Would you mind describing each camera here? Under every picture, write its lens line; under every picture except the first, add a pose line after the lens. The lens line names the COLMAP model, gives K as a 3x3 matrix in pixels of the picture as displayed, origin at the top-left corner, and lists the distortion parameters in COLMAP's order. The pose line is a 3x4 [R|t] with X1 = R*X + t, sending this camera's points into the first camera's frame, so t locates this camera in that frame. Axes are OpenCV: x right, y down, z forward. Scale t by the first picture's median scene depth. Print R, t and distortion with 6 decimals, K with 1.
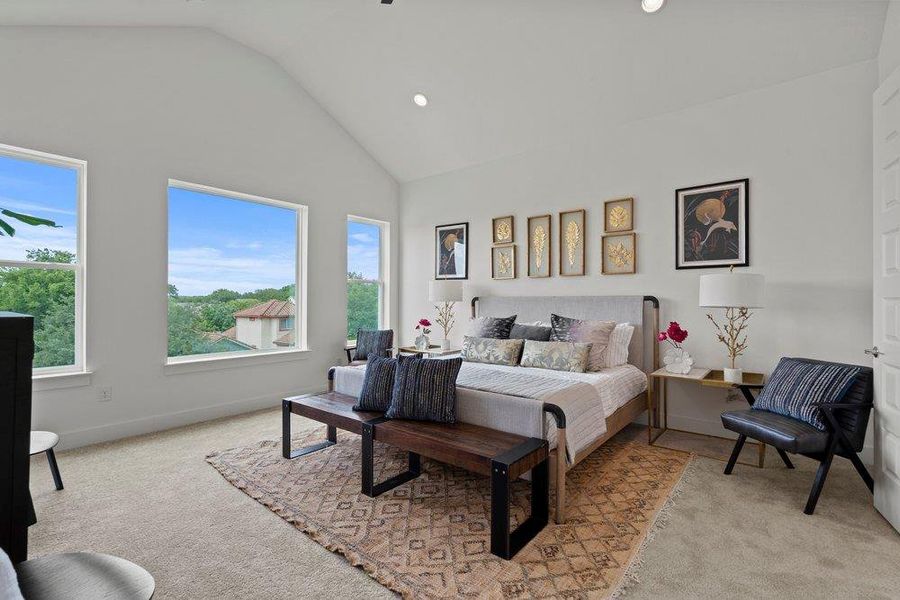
lens RADIAL K [[404.6, 0, 452.1], [0, 404.6, 298.0], [0, 0, 1]] dist [-0.009582, -0.000700]
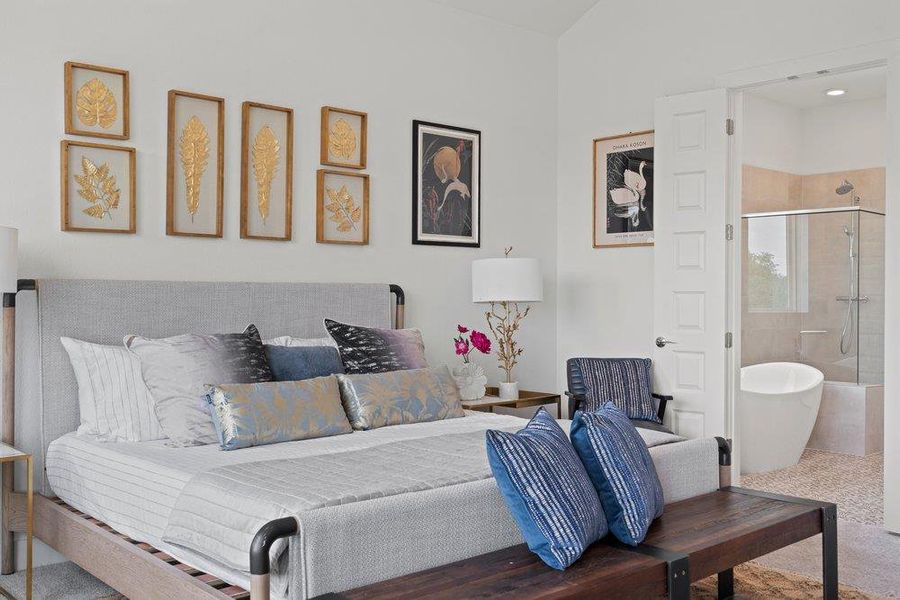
lens RADIAL K [[896.7, 0, 450.0], [0, 896.7, 300.0], [0, 0, 1]] dist [-0.000257, 0.006335]
pose [[0.141307, -0.006902, 0.989942, -0.781068], [-0.010645, 0.999907, 0.008491, 0.004668], [-0.989909, -0.011738, 0.141220, 0.680317]]
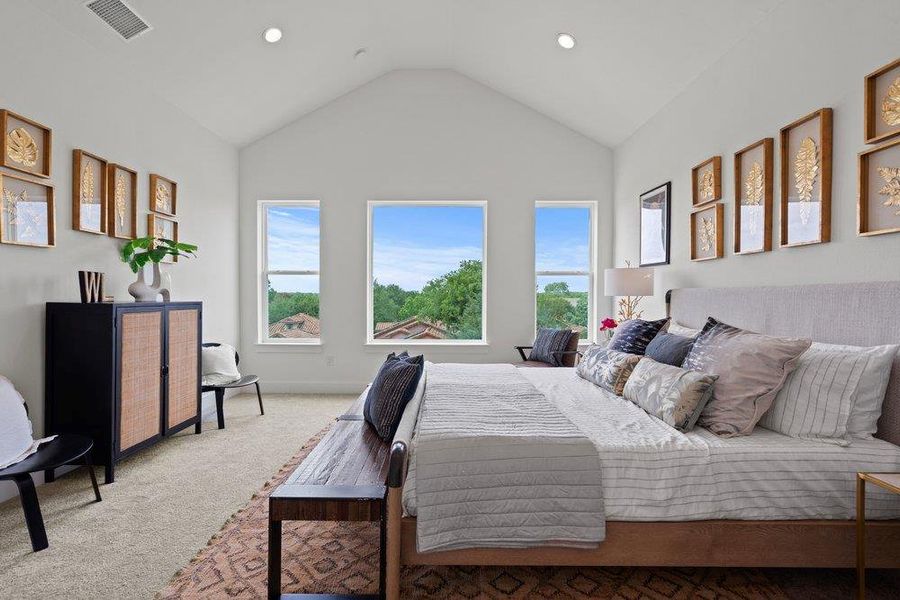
lens RADIAL K [[409.1, 0, 450.0], [0, 409.1, 300.0], [0, 0, 1]] dist [-0.001601, 0.001091]
pose [[0.632522, 0.007640, -0.774505, 0.446628], [0.004302, 0.999901, 0.013377, 0.005667], [0.774530, -0.011793, 0.632427, 0.345027]]
